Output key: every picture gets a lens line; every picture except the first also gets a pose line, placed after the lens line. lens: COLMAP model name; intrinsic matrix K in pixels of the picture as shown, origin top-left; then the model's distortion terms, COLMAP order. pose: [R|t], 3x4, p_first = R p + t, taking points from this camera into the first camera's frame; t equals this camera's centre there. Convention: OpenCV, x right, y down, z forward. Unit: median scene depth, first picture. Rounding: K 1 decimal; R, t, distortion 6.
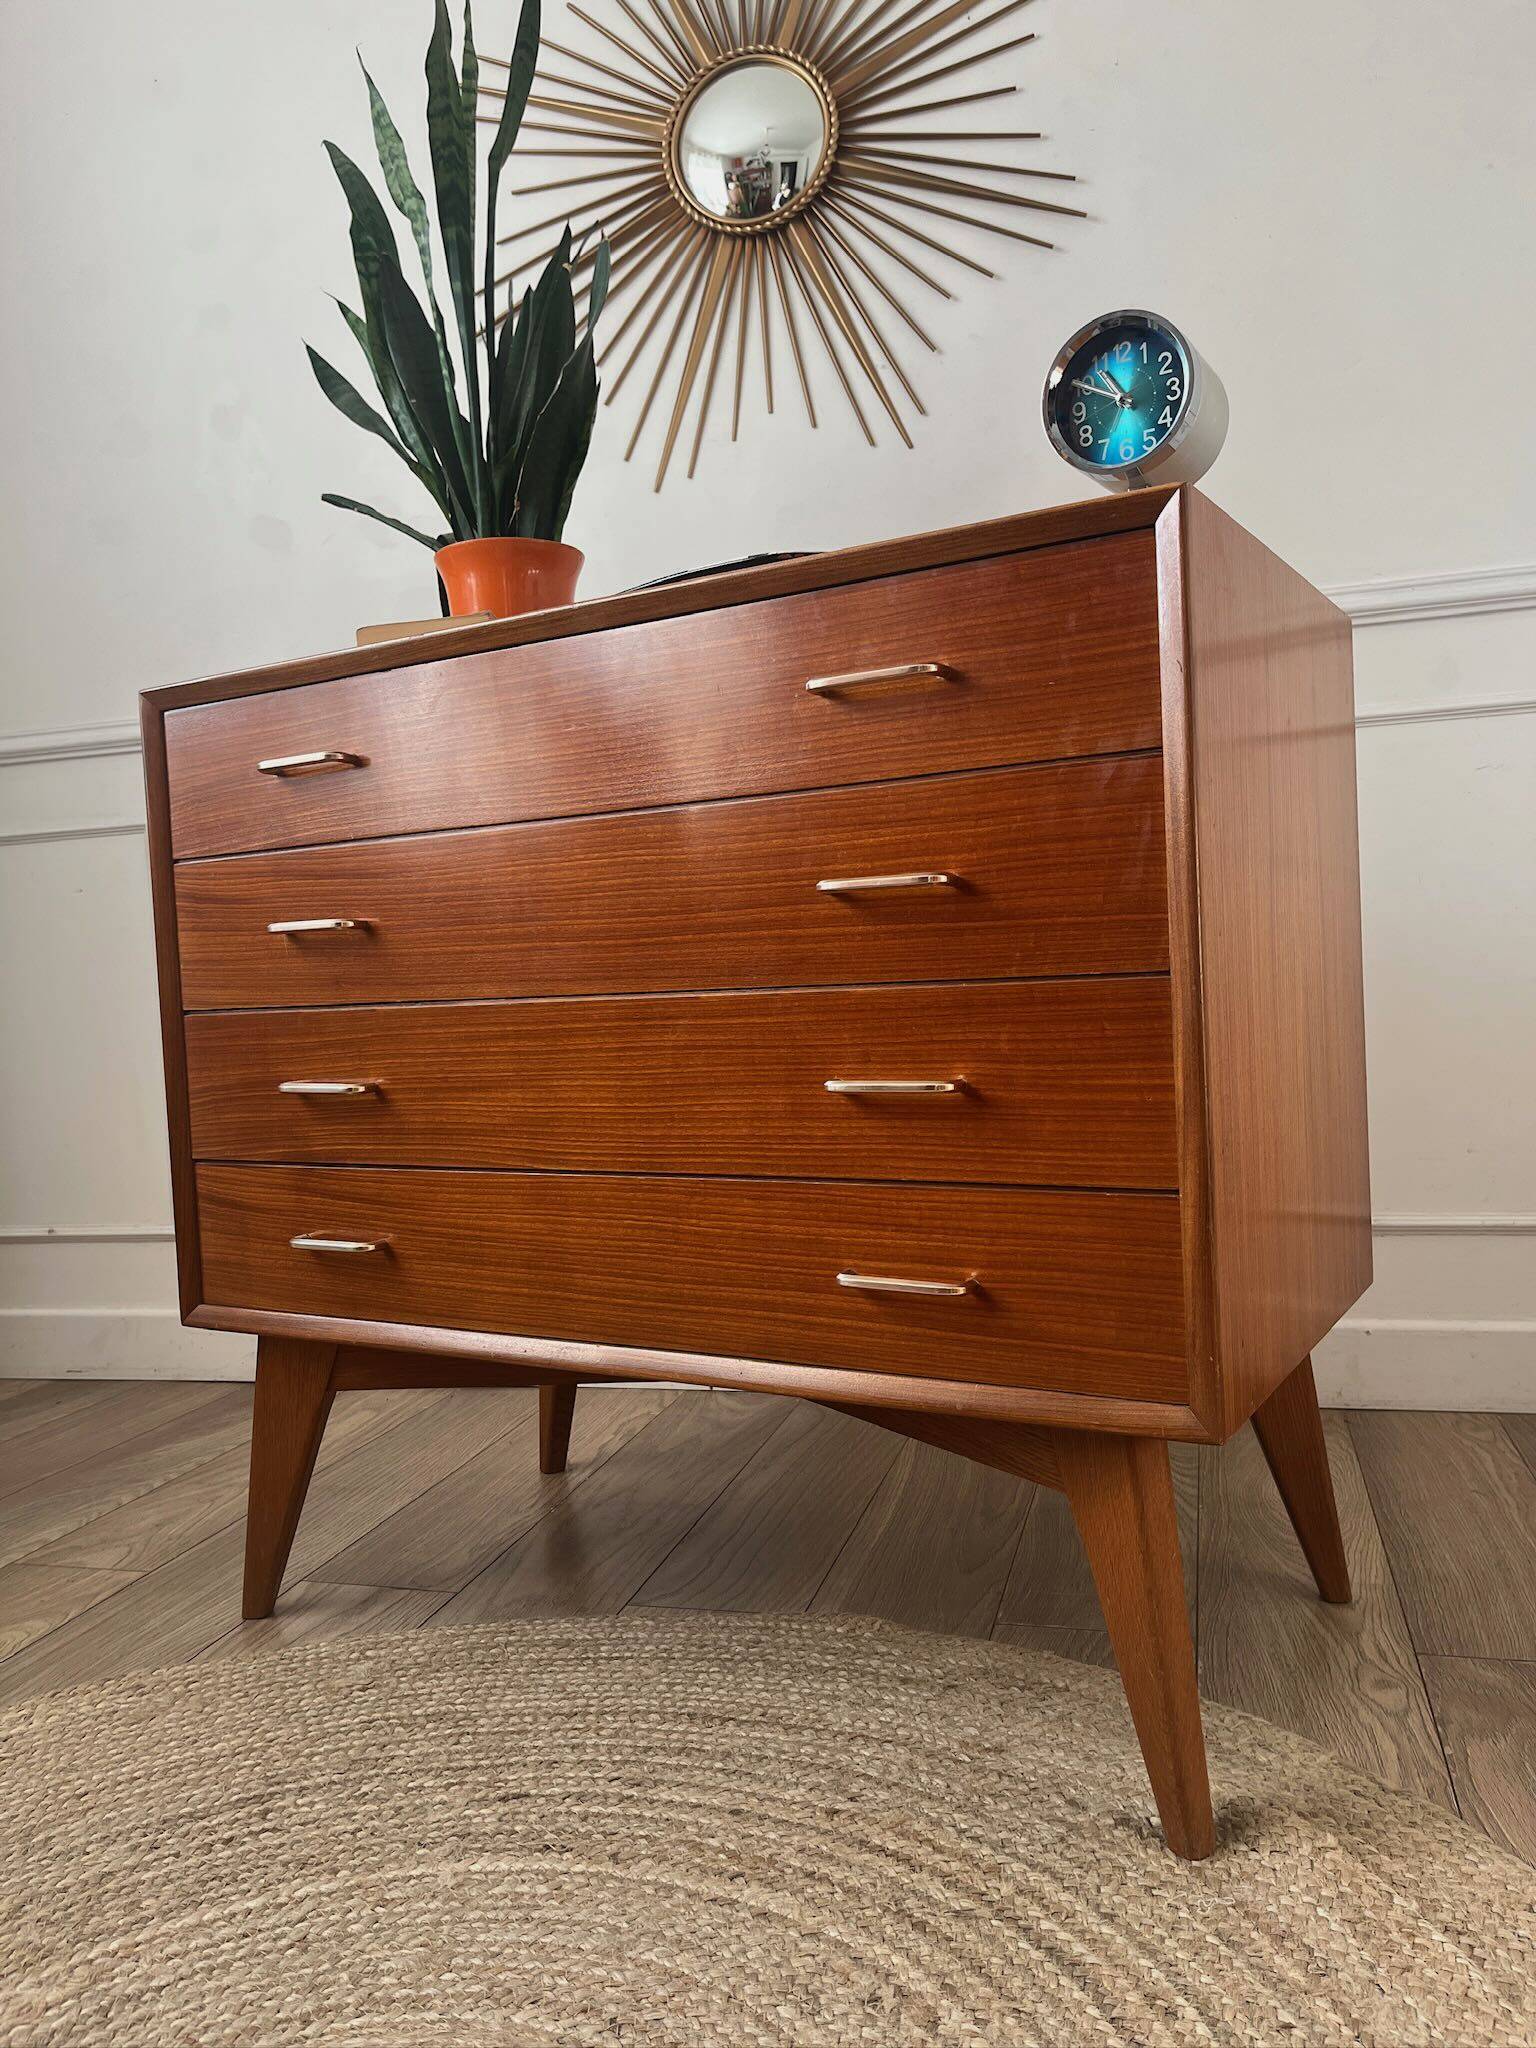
lens RADIAL K [[1563.1, 0, 768.0], [0, 1563.1, 1024.0], [0, 0, 1]] dist [0.099670, -0.153172]
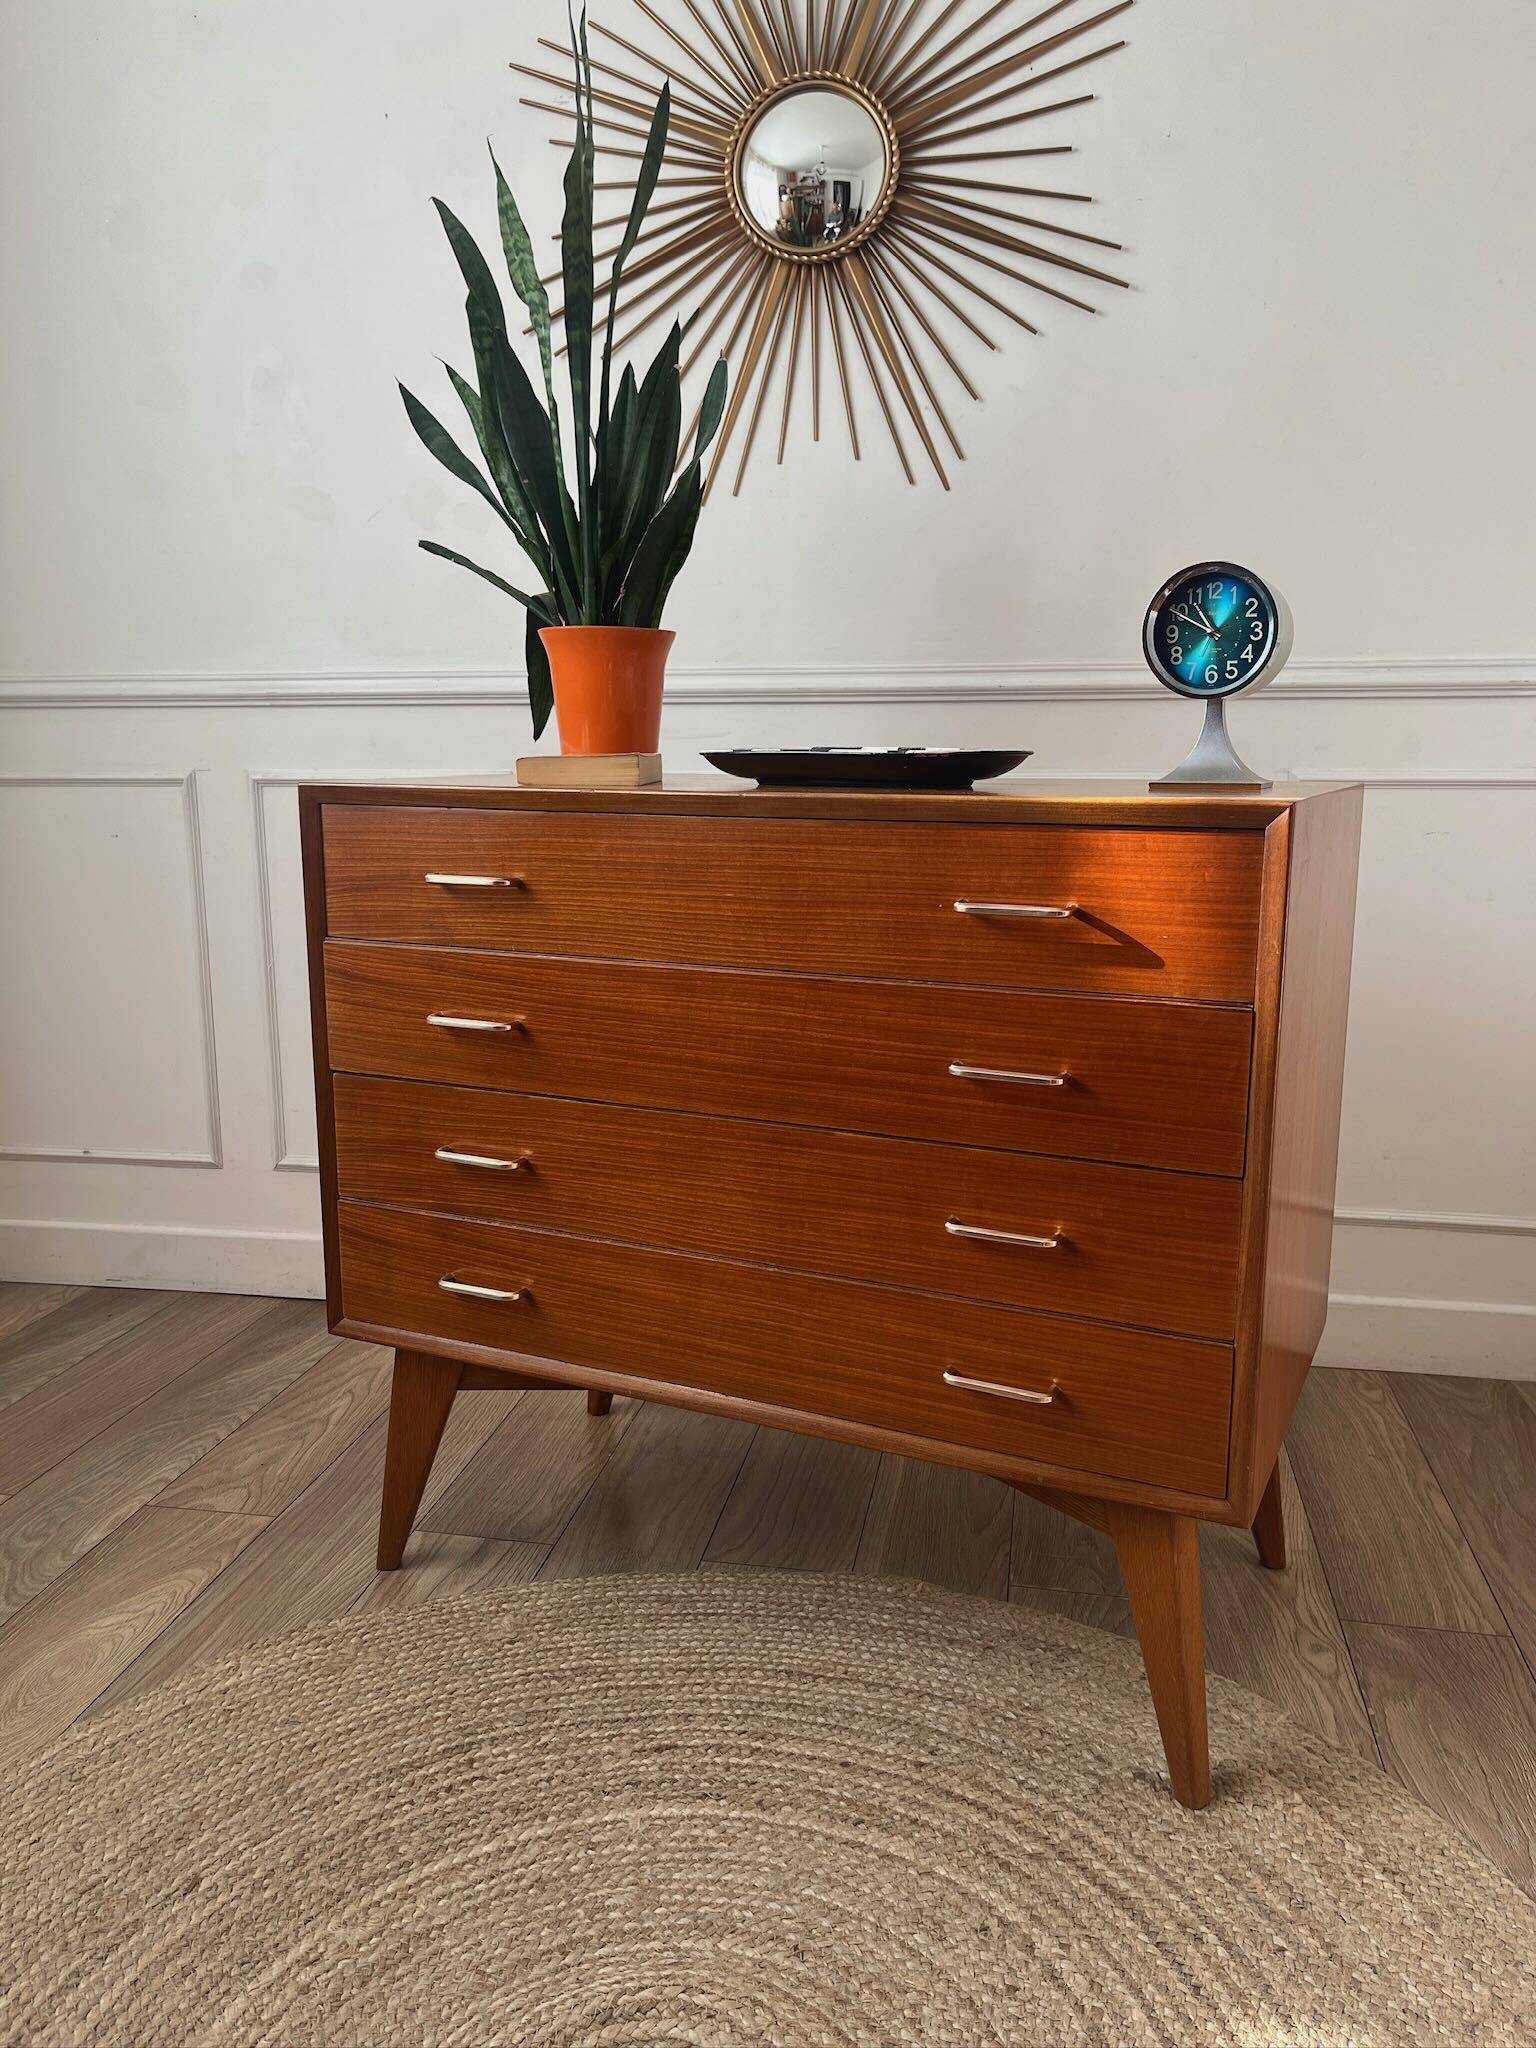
lens RADIAL K [[1561.3, 0, 758.1], [0, 1561.3, 1029.0], [0, 0, 1]] dist [0.070337, -0.083745]
pose [[0.995428, 0.032481, 0.089823, -0.218343], [-0.045483, 0.988132, 0.146722, -0.275822], [-0.083991, -0.150136, 0.985091, -0.173864]]
